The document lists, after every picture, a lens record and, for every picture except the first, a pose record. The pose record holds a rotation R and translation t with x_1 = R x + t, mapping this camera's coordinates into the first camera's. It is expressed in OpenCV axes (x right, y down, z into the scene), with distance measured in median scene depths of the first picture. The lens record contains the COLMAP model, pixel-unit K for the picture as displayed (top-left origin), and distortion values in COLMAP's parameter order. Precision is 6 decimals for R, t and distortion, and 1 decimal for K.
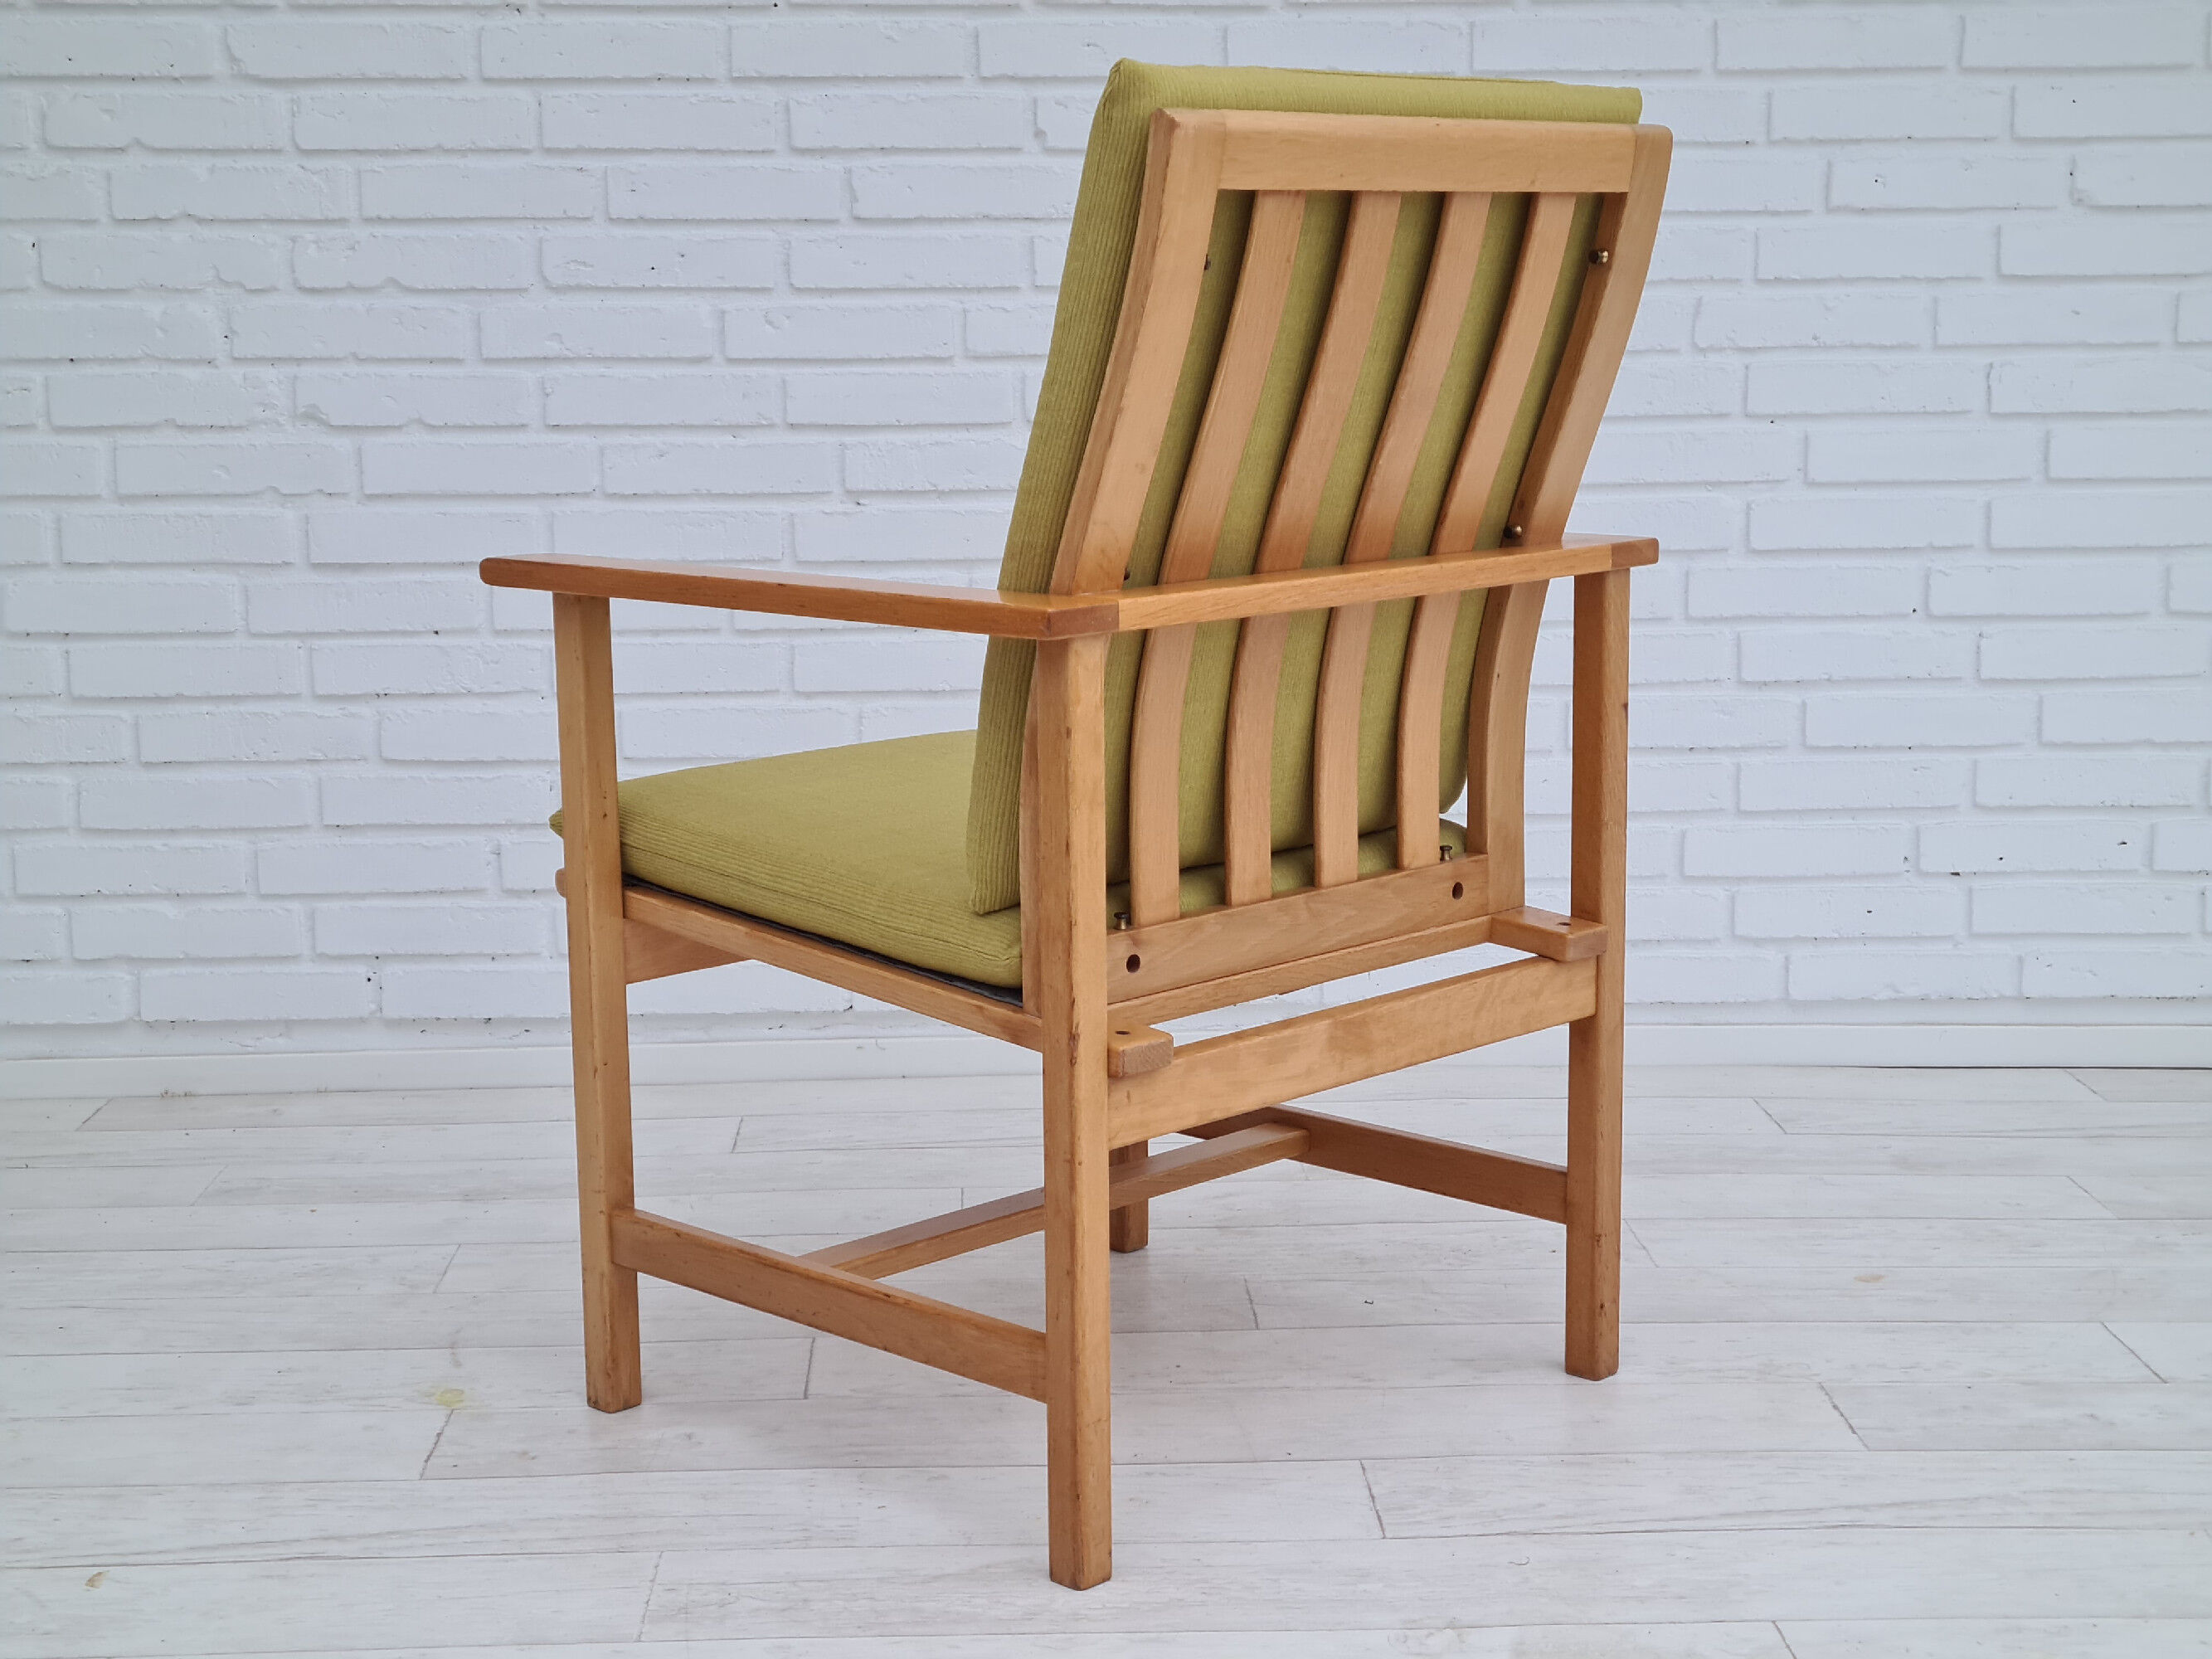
lens RADIAL K [[3447.4, 0, 1019.9], [0, 3447.4, 864.8], [0, 0, 1]] dist [0.067775, 0.000000]
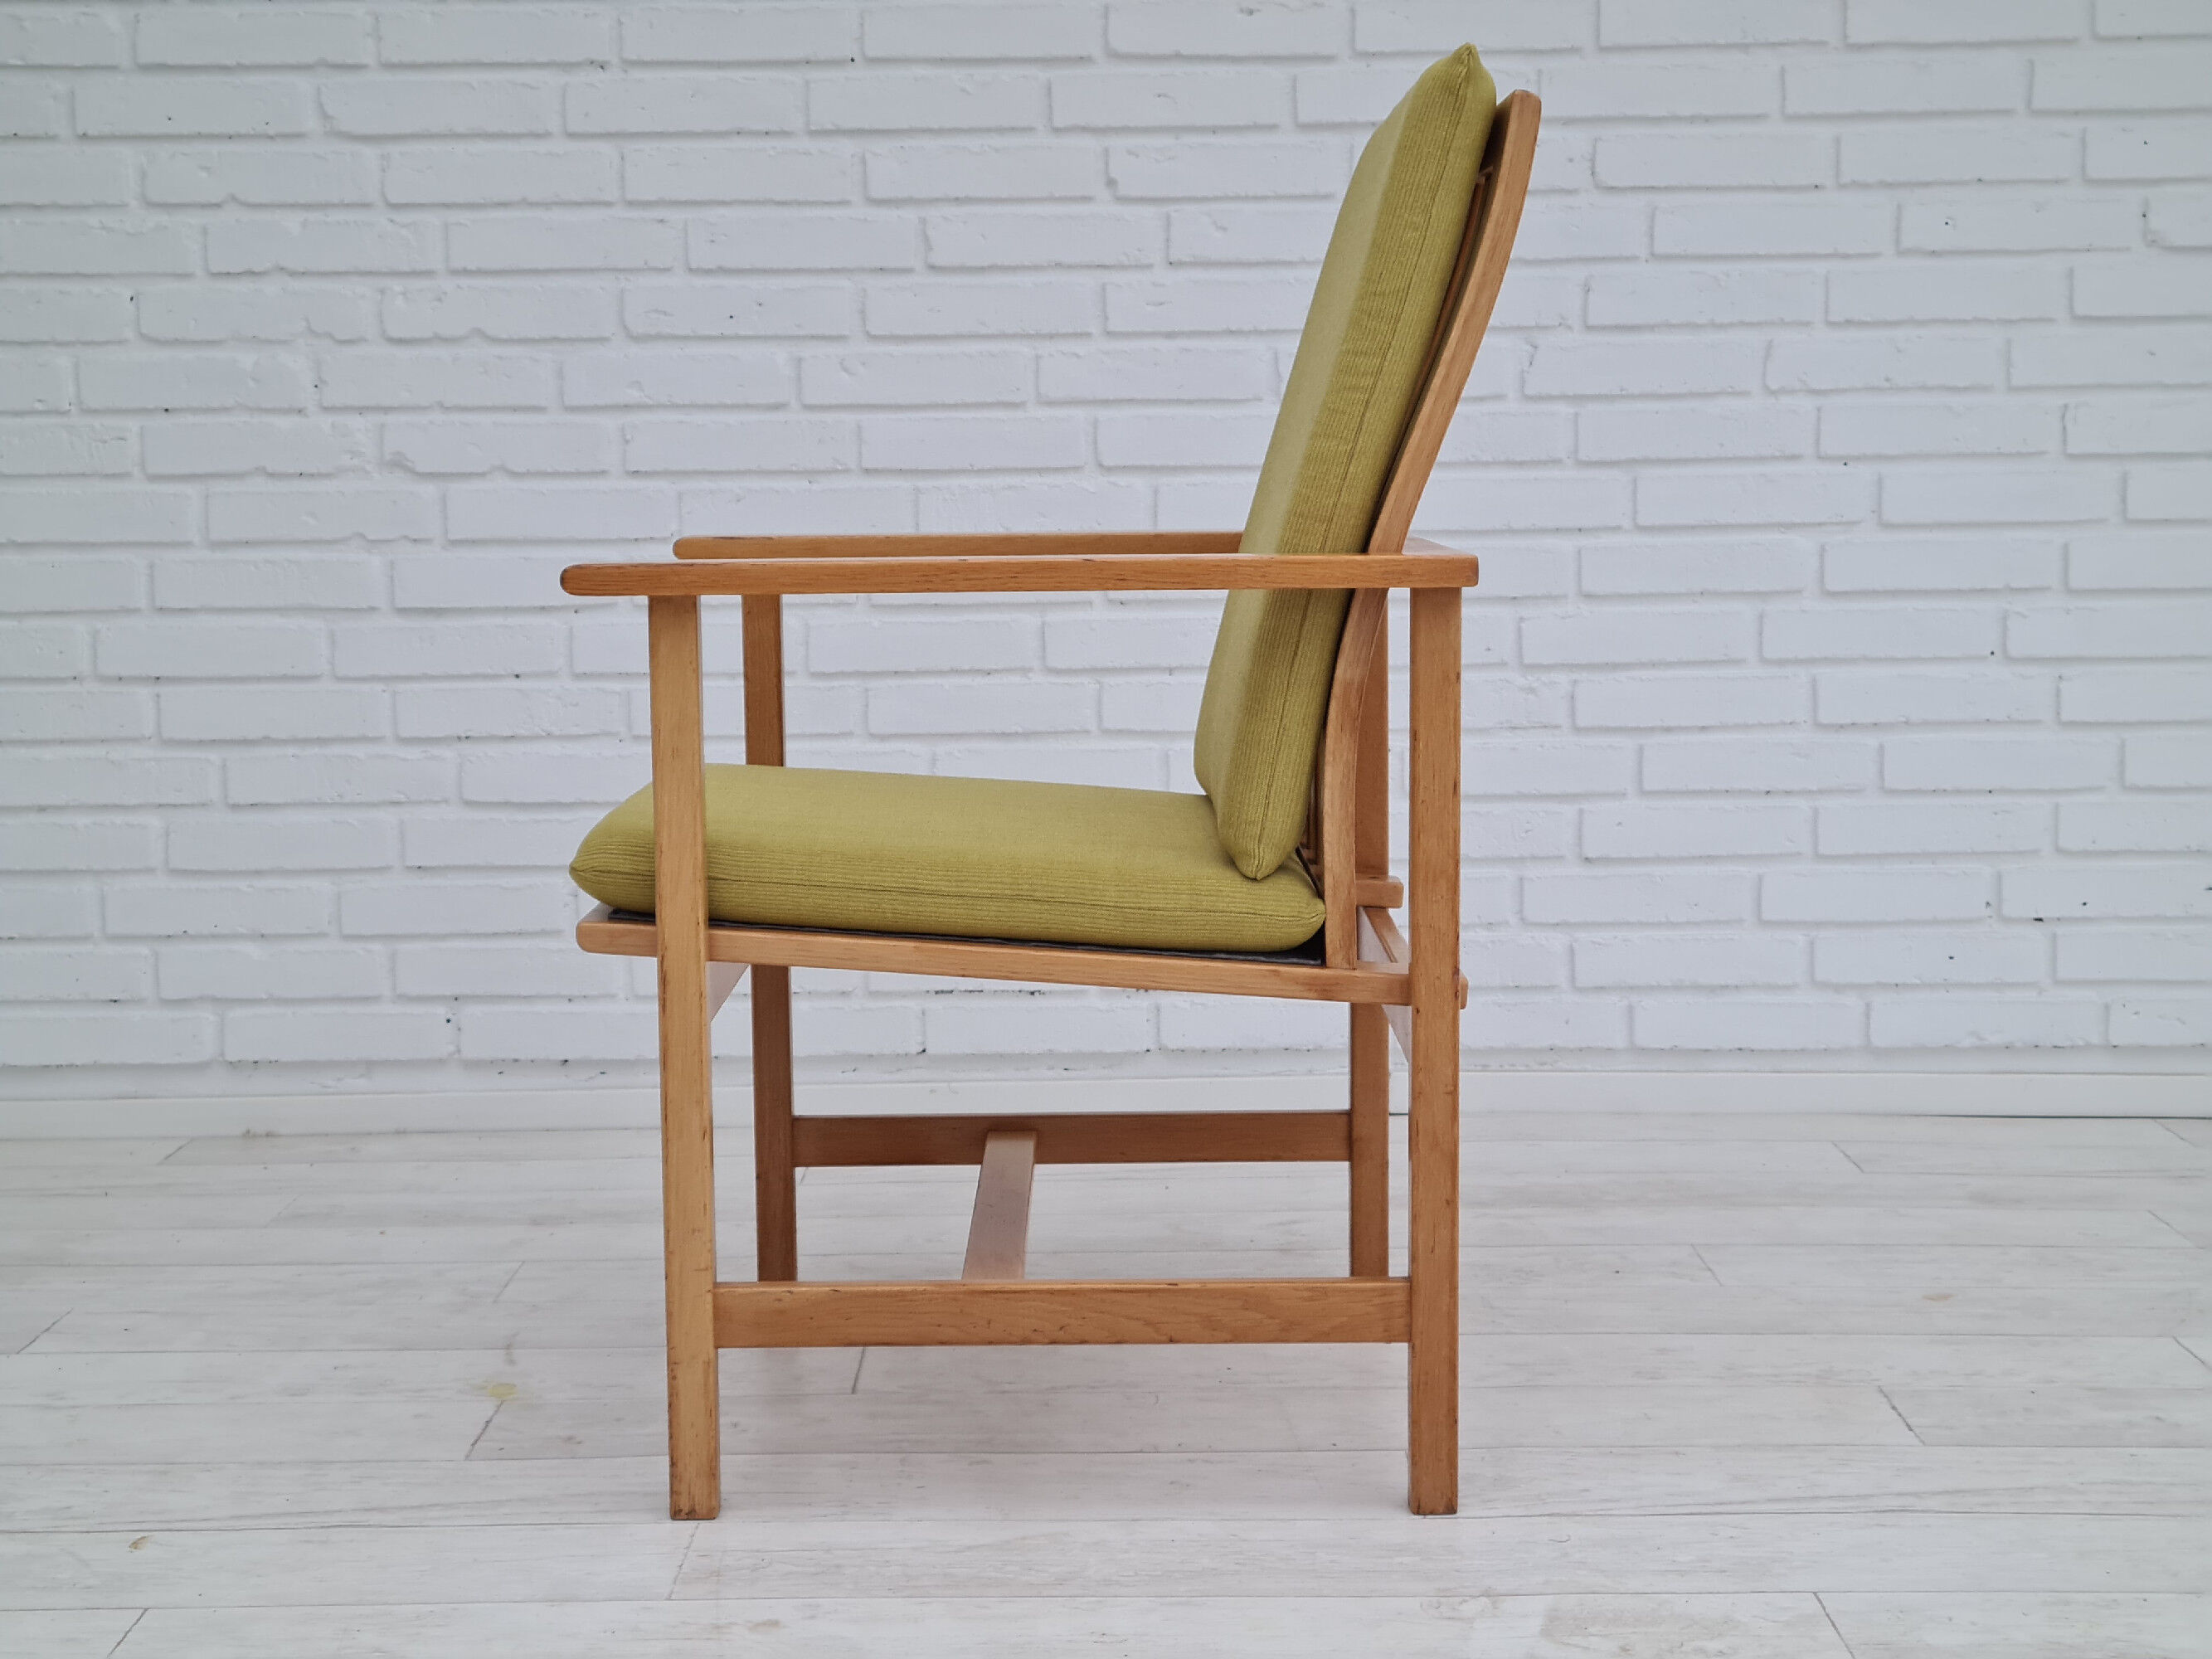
lens RADIAL K [[3447.4, 0, 999.9], [0, 3447.4, 850.4], [0, 0, 1]] dist [0.067775, 0.000000]
pose [[0.998998, 0.001658, -0.044717, 0.018692], [-0.004043, 0.998570, -0.053307, 0.038350], [0.044564, 0.053434, 0.997576, -0.002865]]
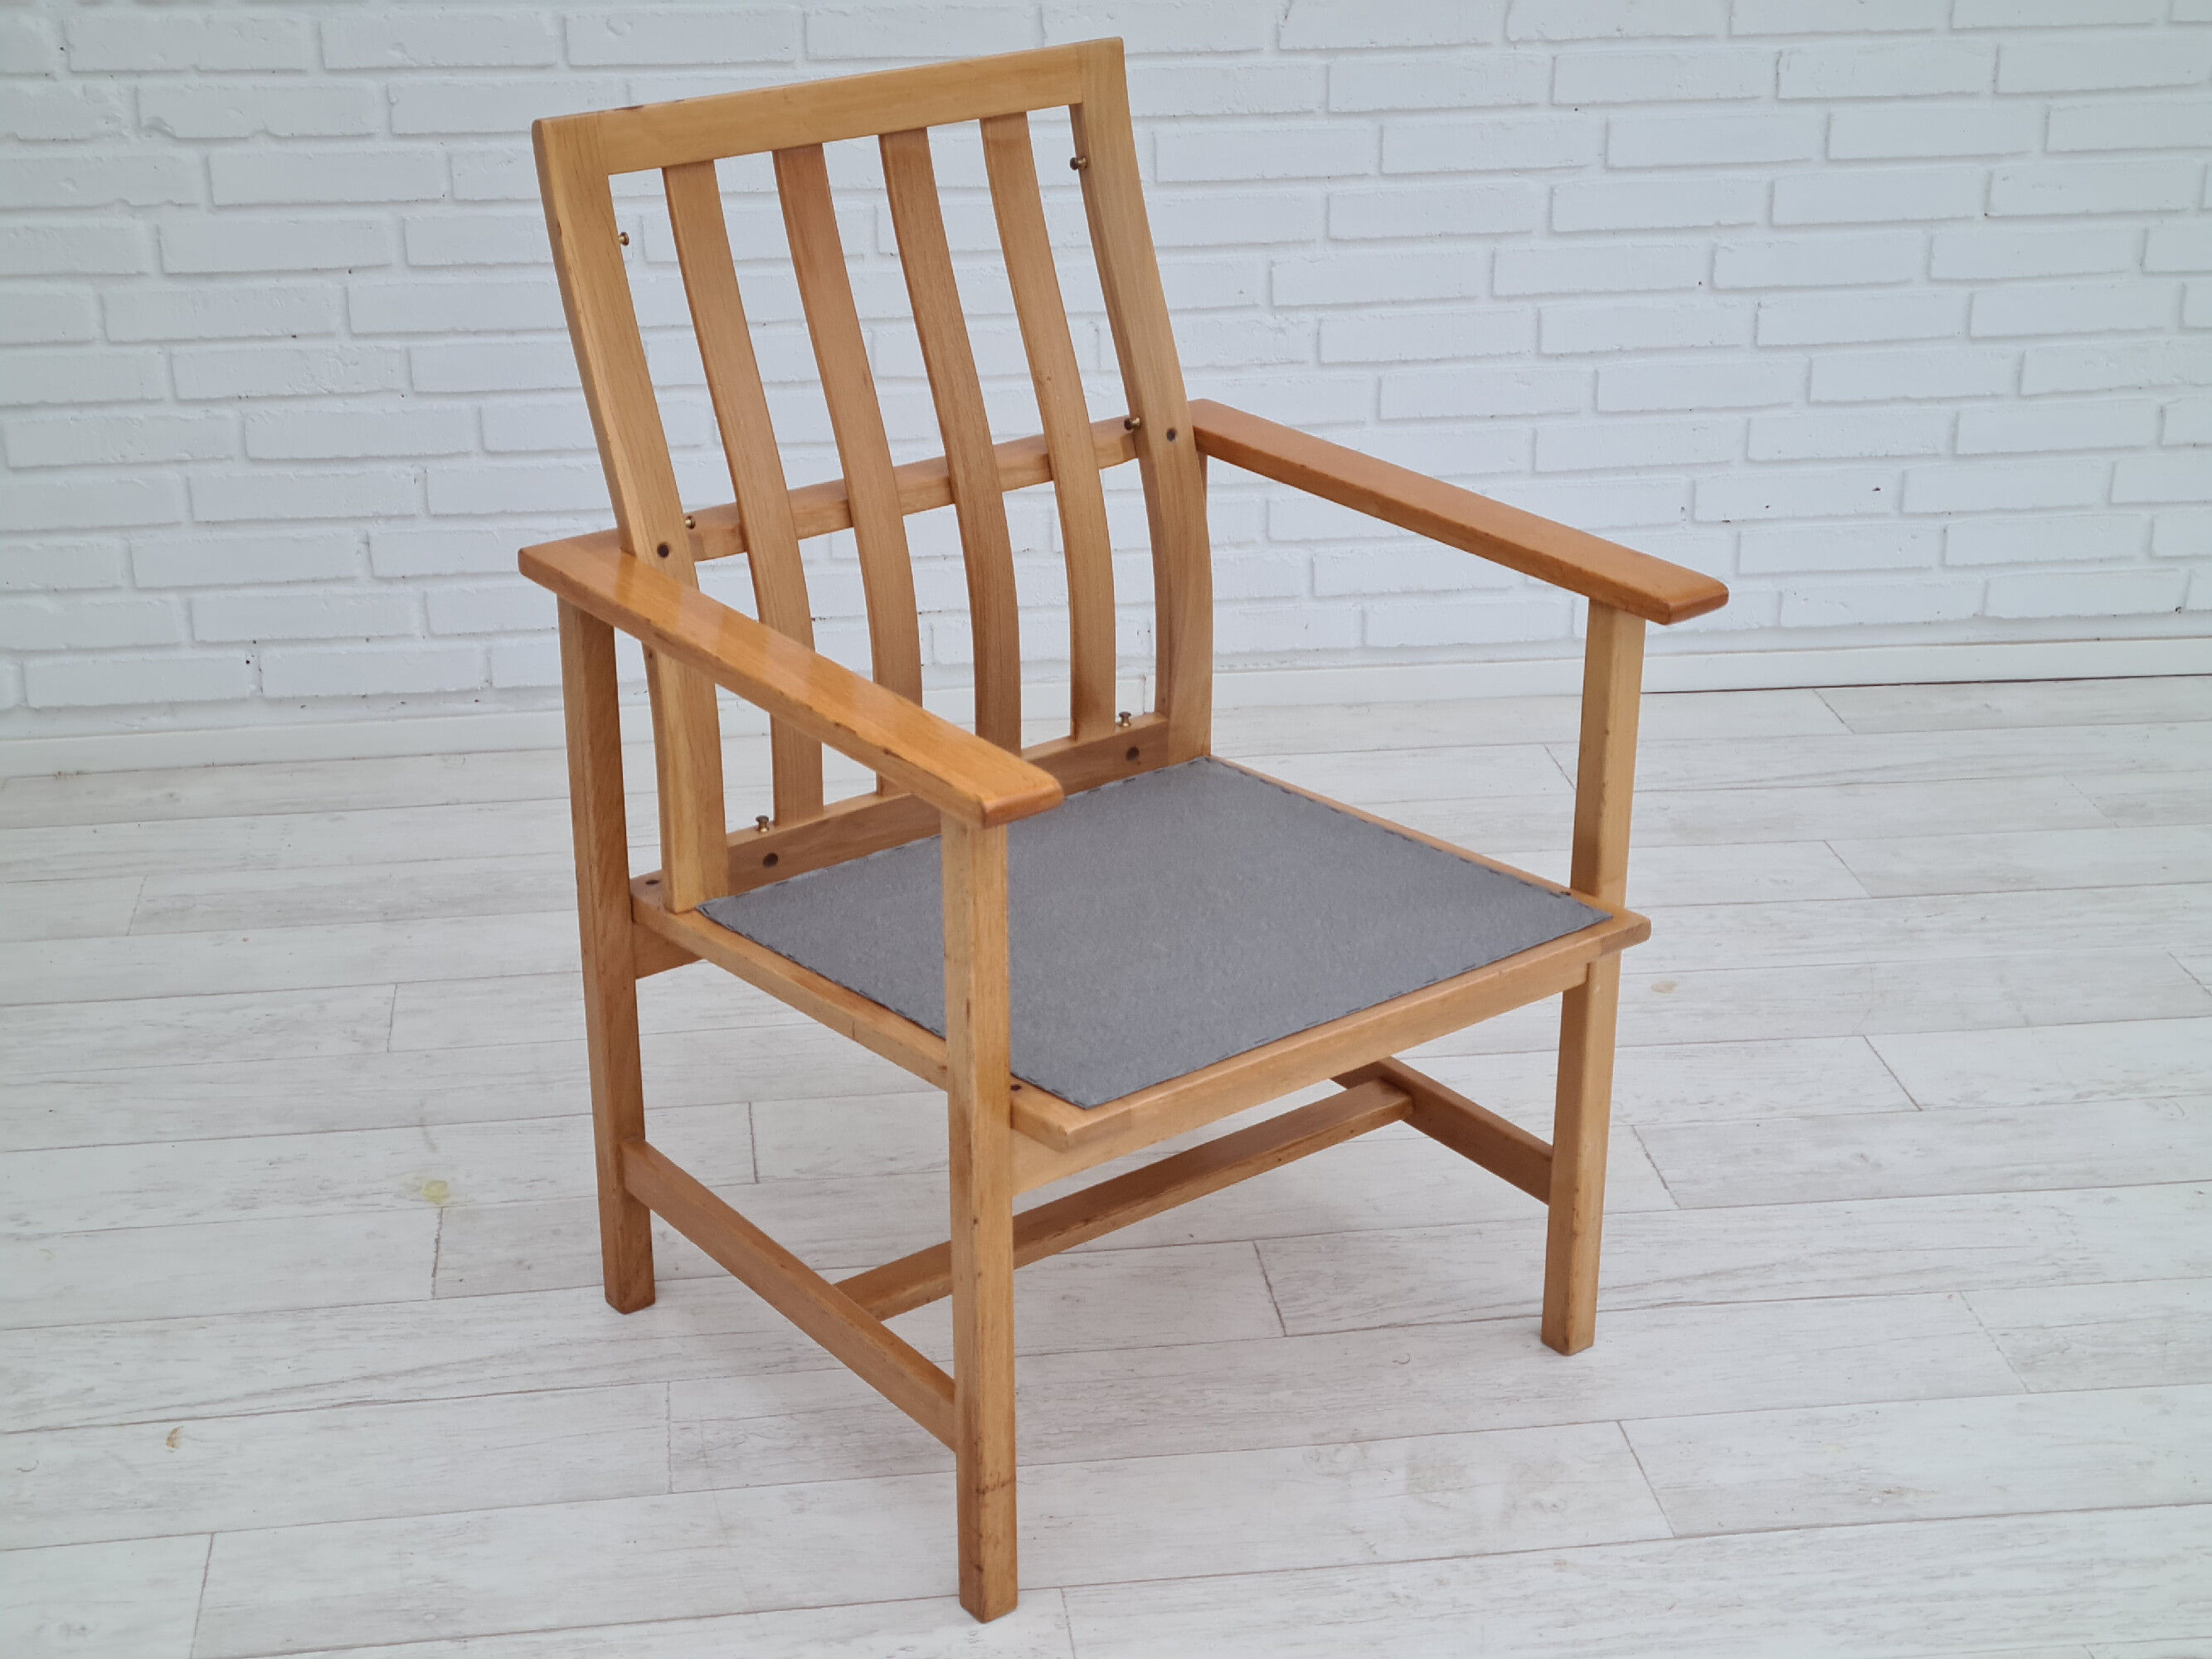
lens RADIAL K [[3447.4, 0, 1047.0], [0, 3447.4, 904.5], [0, 0, 1]] dist [0.067775, 0.000000]
pose [[0.994199, -0.040980, 0.099439, -0.057611], [0.014830, 0.967966, 0.250642, -0.162676], [-0.106525, -0.247713, 0.962959, -0.056428]]
